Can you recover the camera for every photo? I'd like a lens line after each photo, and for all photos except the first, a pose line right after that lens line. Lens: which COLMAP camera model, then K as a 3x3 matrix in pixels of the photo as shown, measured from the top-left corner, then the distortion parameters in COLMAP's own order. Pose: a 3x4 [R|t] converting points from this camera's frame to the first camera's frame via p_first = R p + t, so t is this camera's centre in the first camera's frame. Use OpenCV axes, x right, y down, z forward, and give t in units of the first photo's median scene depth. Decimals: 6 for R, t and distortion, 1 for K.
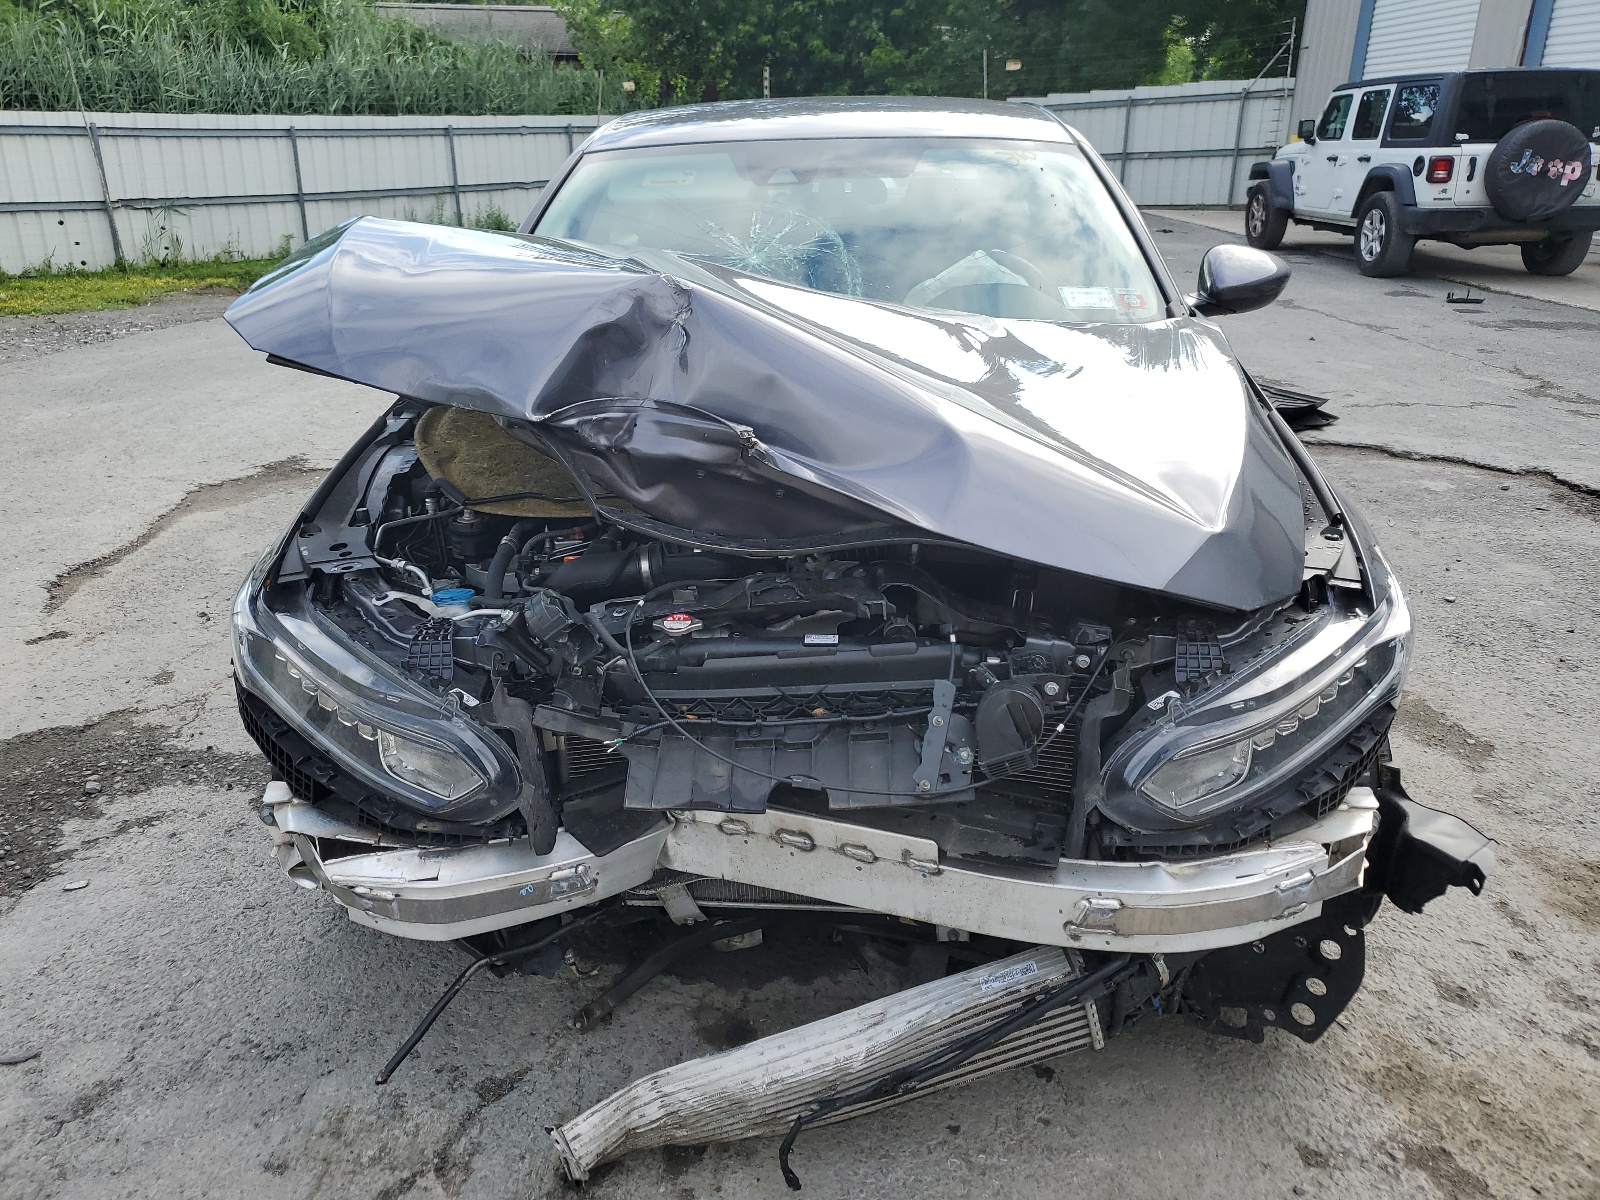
lens RADIAL K [[1386.5, 0, 800.0], [0, 1386.5, 600.0], [0, 0, 1]] dist [0.016848, -0.000950]
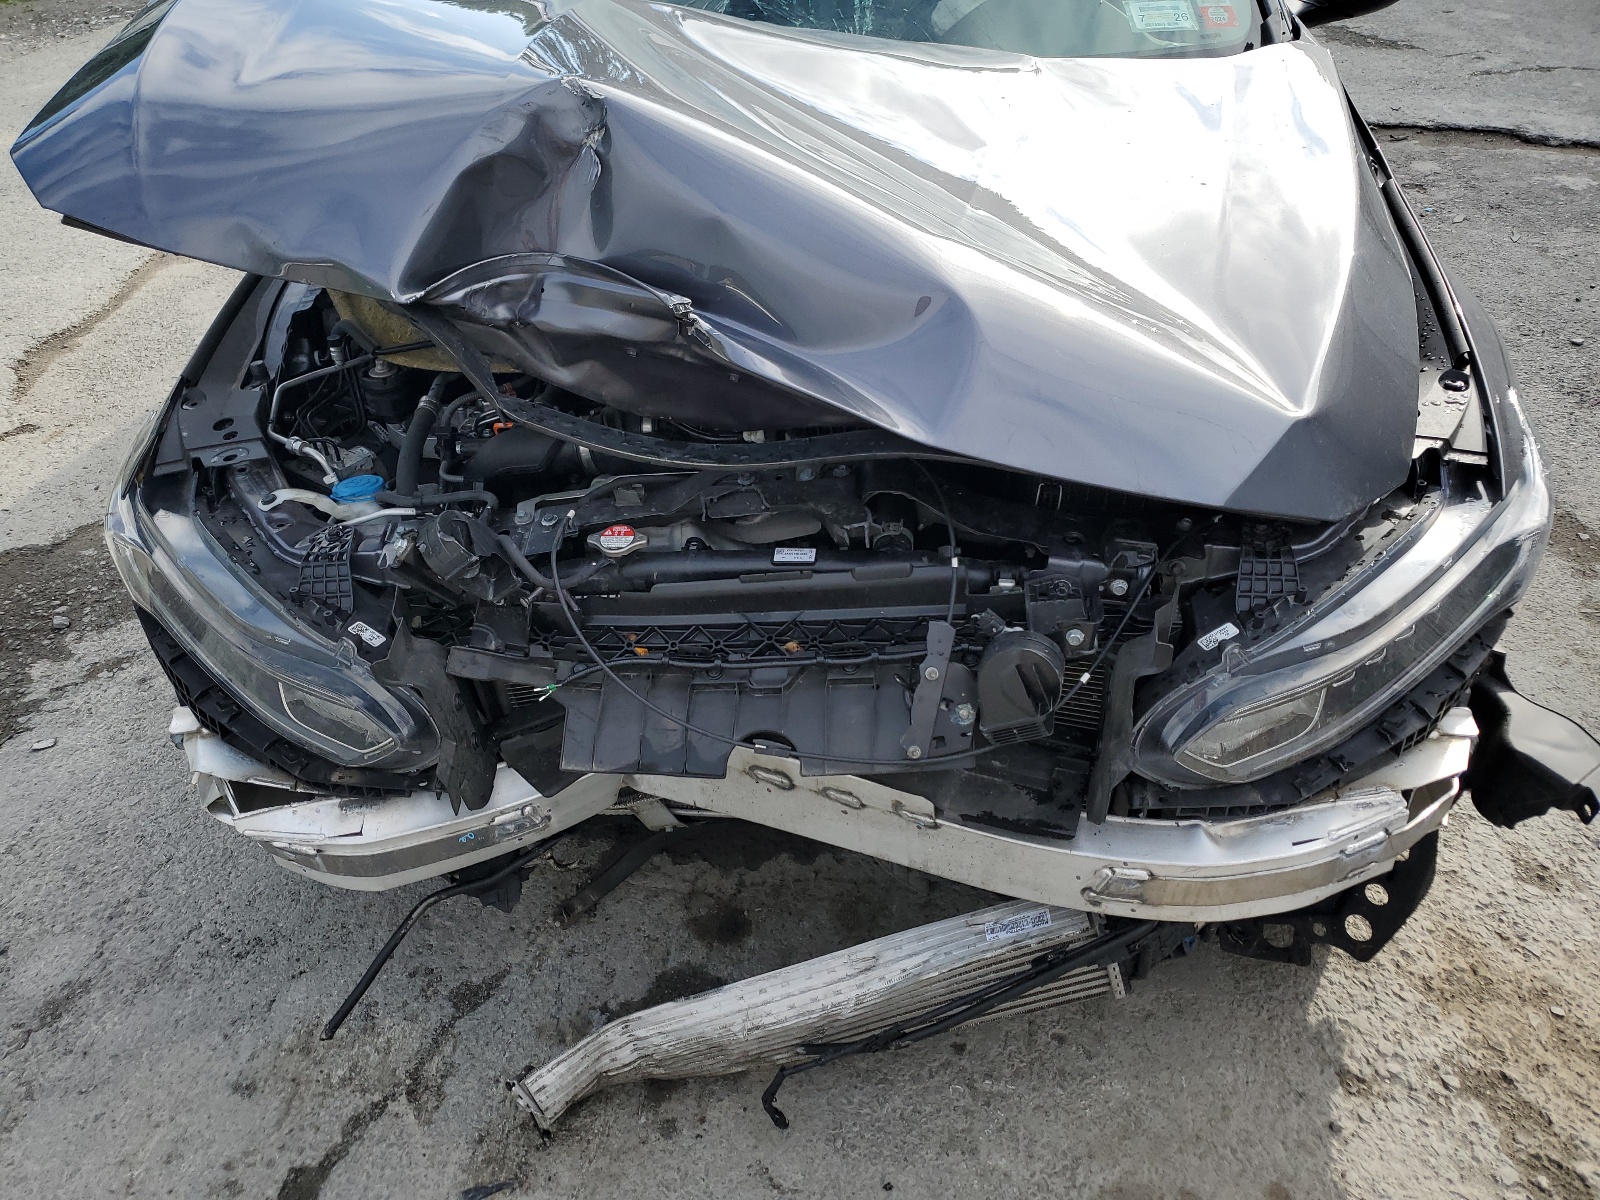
lens RADIAL K [[1303.6, 0, 800.0], [0, 1303.6, 600.0], [0, 0, 1]] dist [0.000444, 0.021825]
pose [[0.997708, -0.009023, -0.067061, 0.067953], [0.027756, 0.958423, 0.283997, -0.157648], [0.061710, -0.285207, 0.956477, 0.256366]]
